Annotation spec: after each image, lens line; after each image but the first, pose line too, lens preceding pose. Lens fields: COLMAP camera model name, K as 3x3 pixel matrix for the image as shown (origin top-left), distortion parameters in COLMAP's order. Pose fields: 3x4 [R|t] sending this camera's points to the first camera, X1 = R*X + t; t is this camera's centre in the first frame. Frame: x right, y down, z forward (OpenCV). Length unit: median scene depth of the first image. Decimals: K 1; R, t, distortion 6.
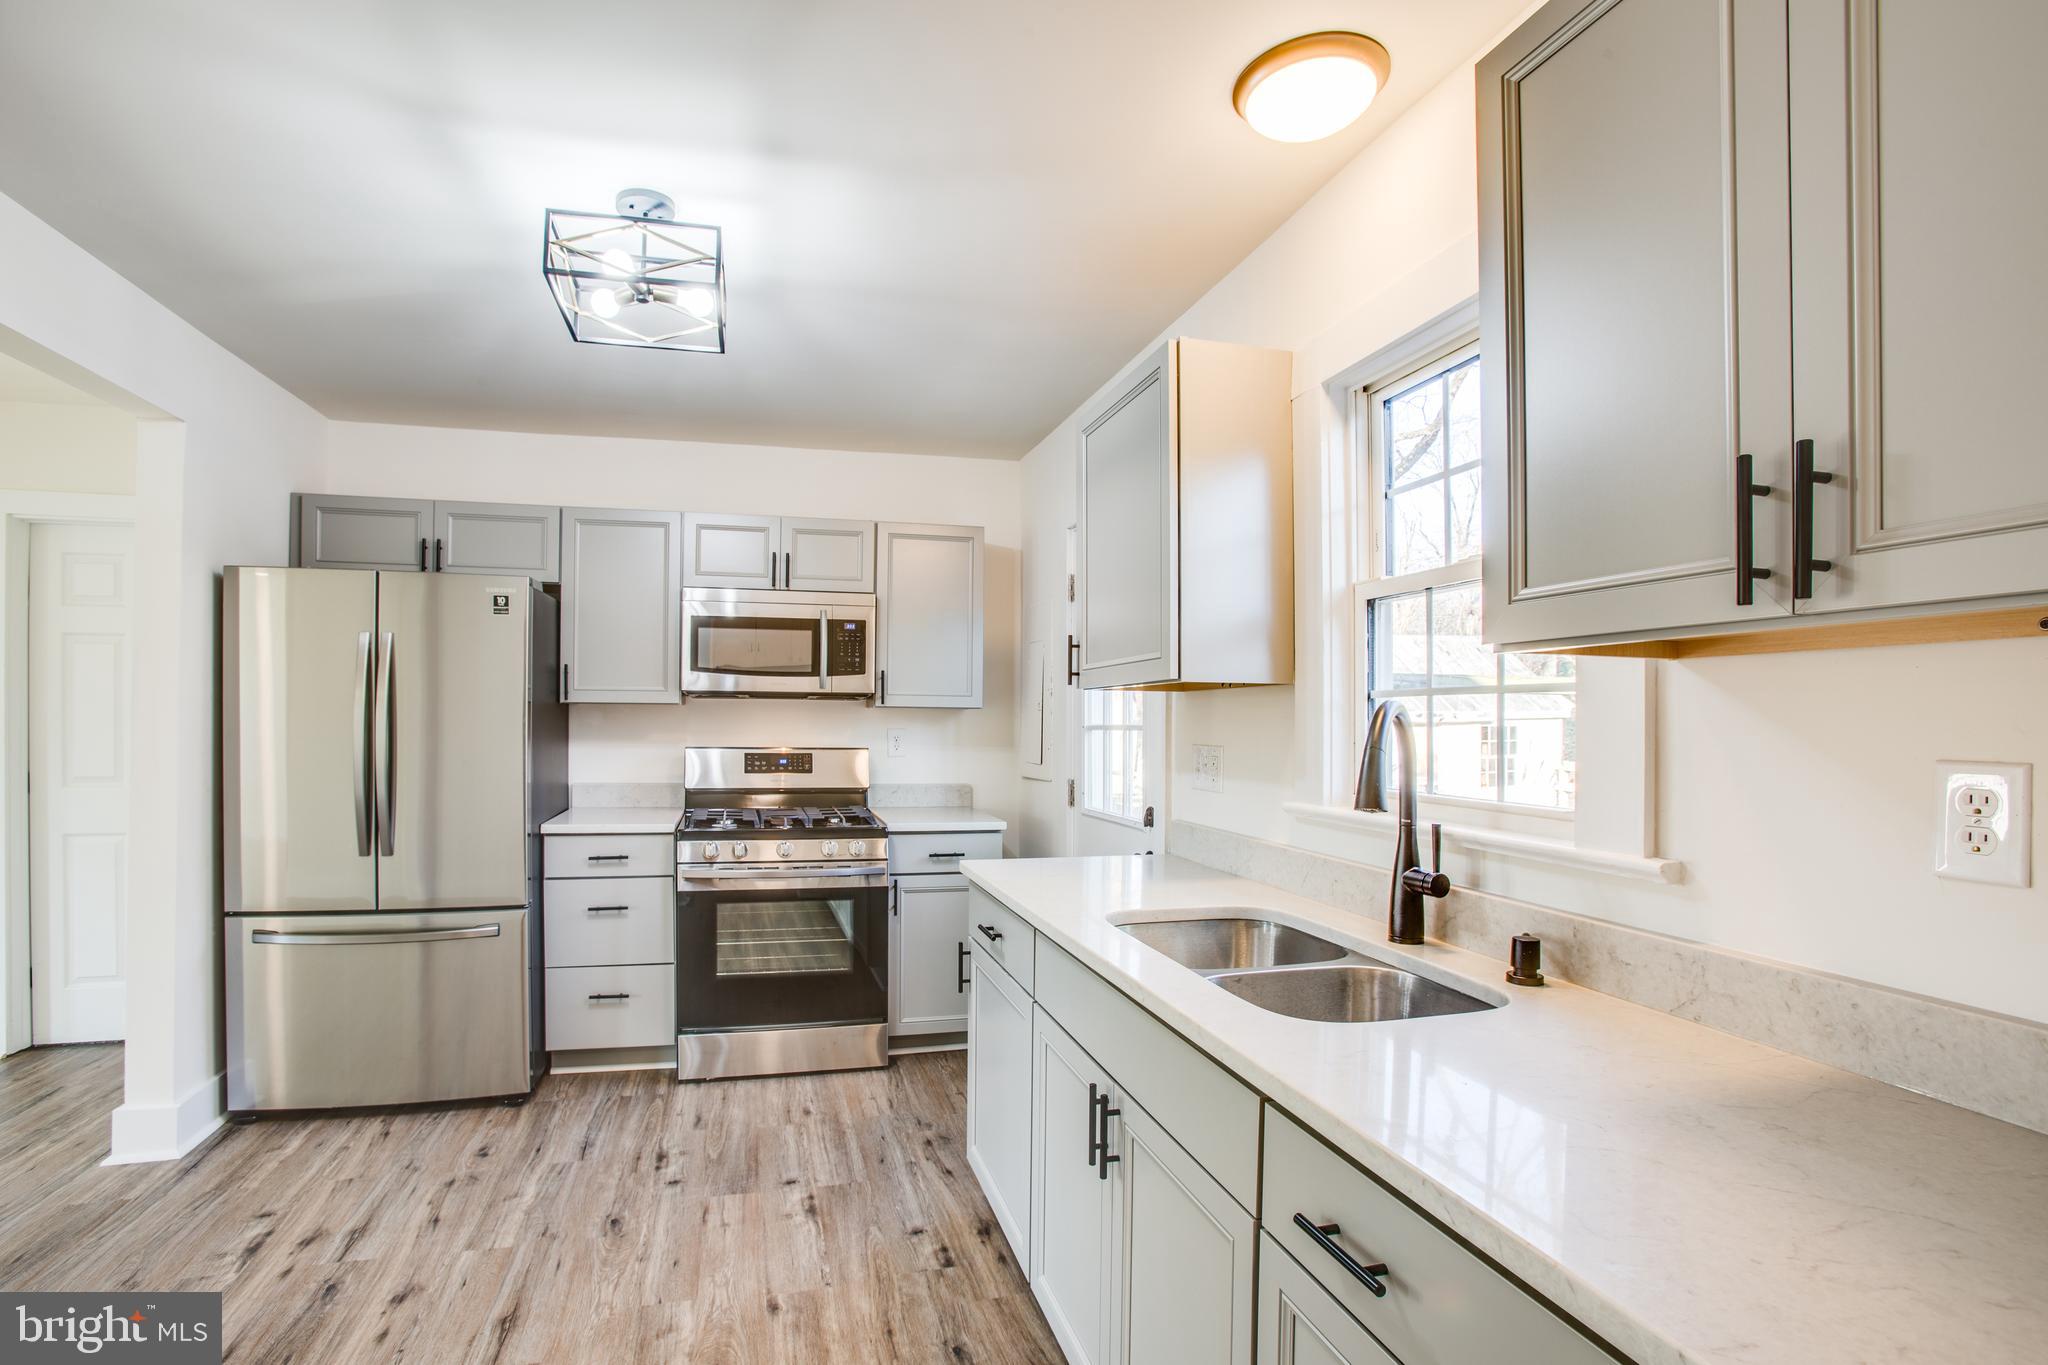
lens RADIAL K [[969.4, 0, 996.6], [0, 969.4, 720.3], [0, 0, 1]] dist [-0.064678, 0.018959]
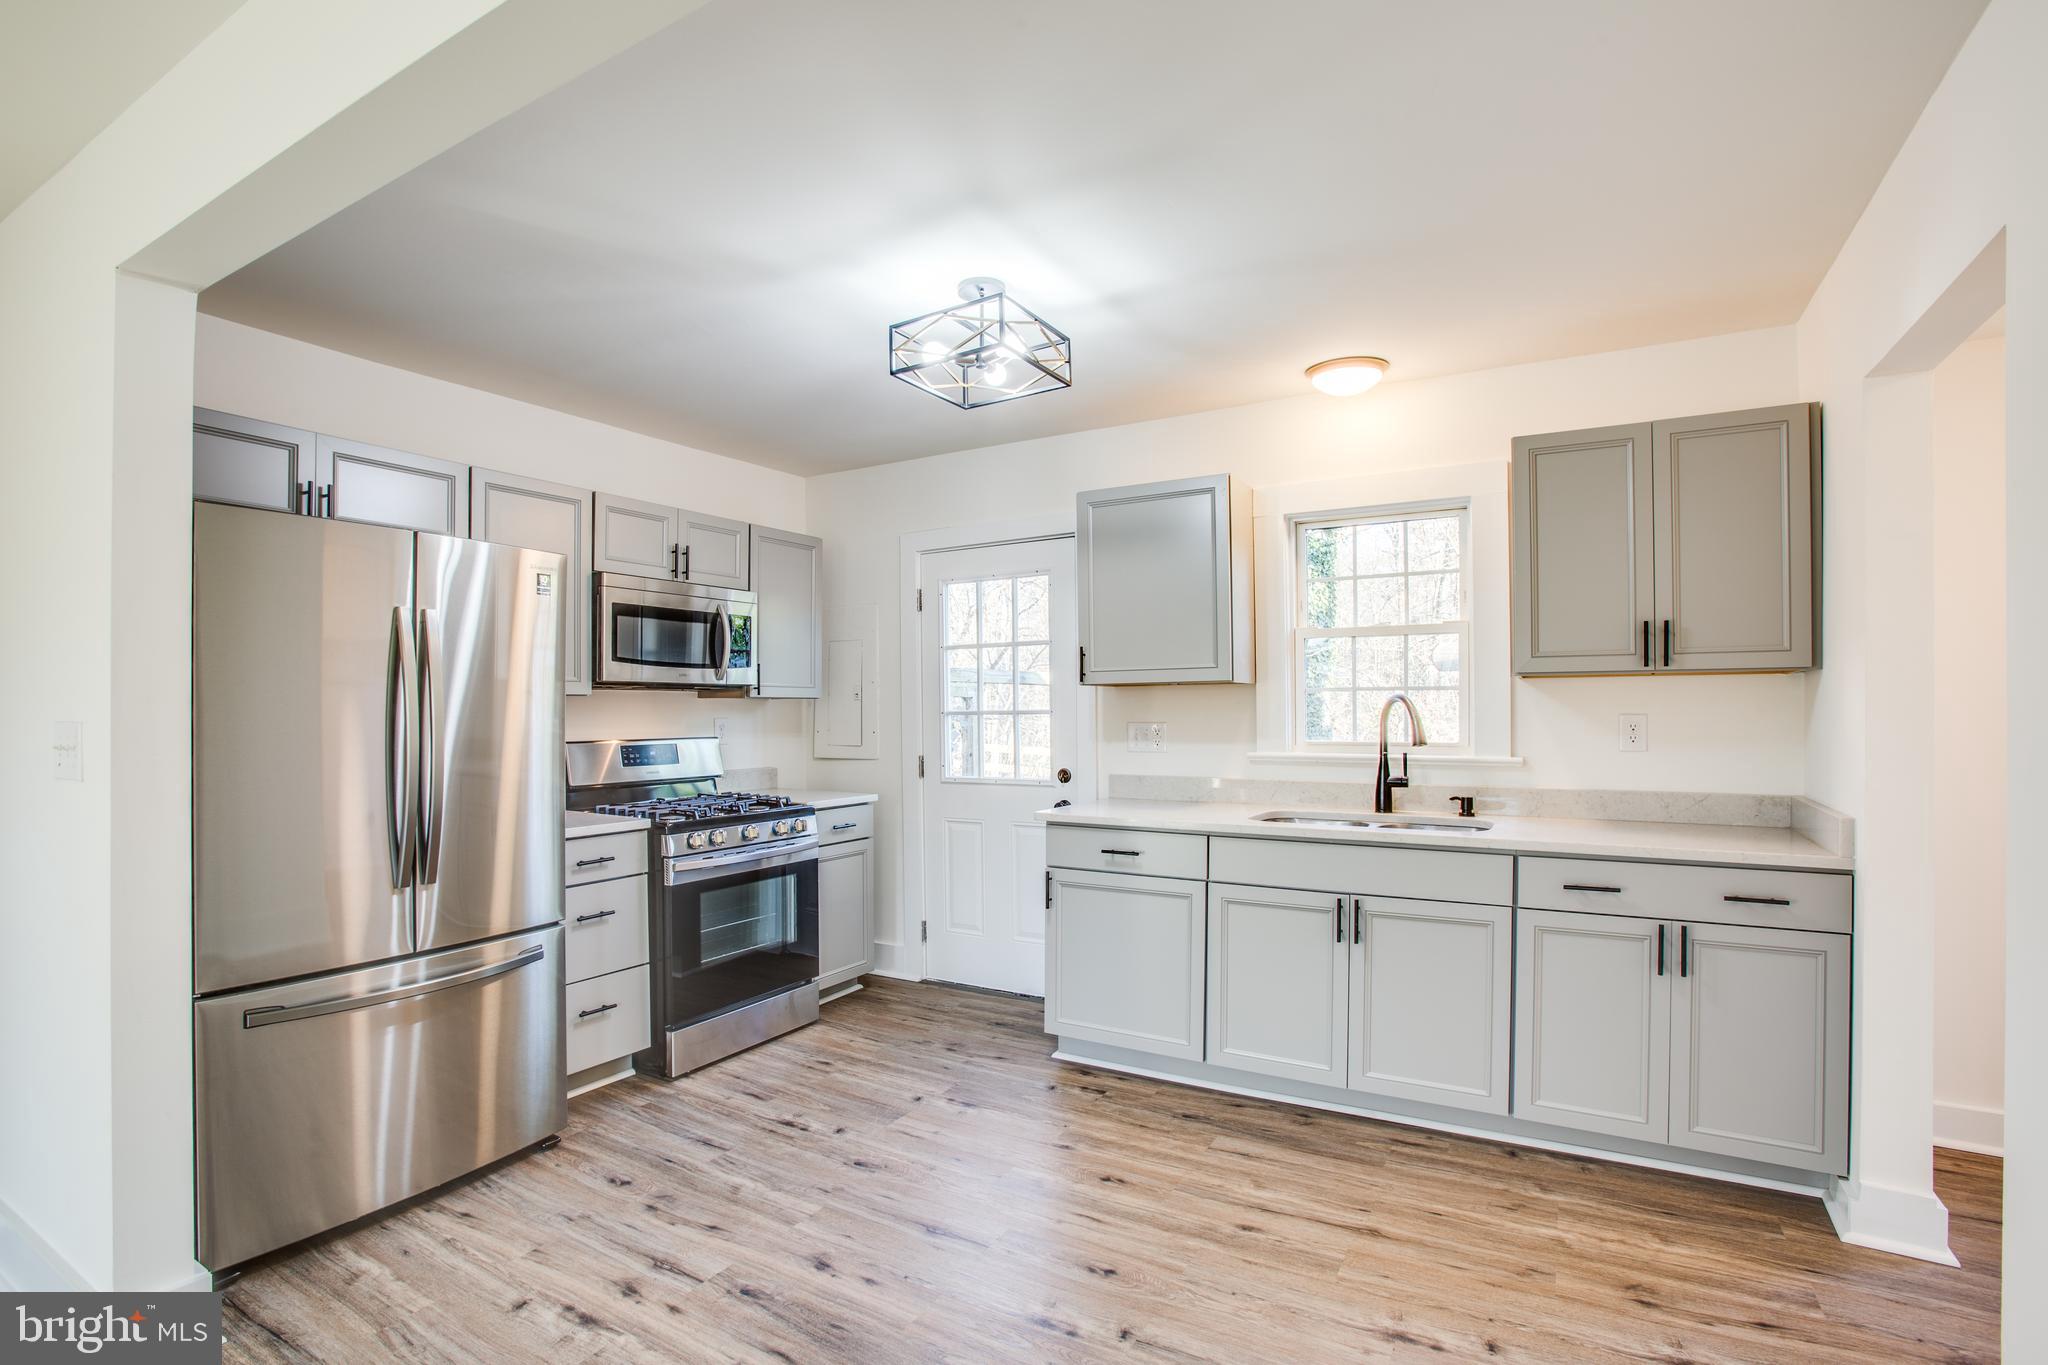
lens RADIAL K [[969.4, 0, 1015.2], [0, 969.4, 712.8], [0, 0, 1]] dist [-0.064678, 0.018959]
pose [[0.702120, -0.016648, 0.711864, -0.923057], [0.012561, 0.999861, 0.010994, -0.007097], [-0.711948, 0.001223, 0.702231, 0.071229]]
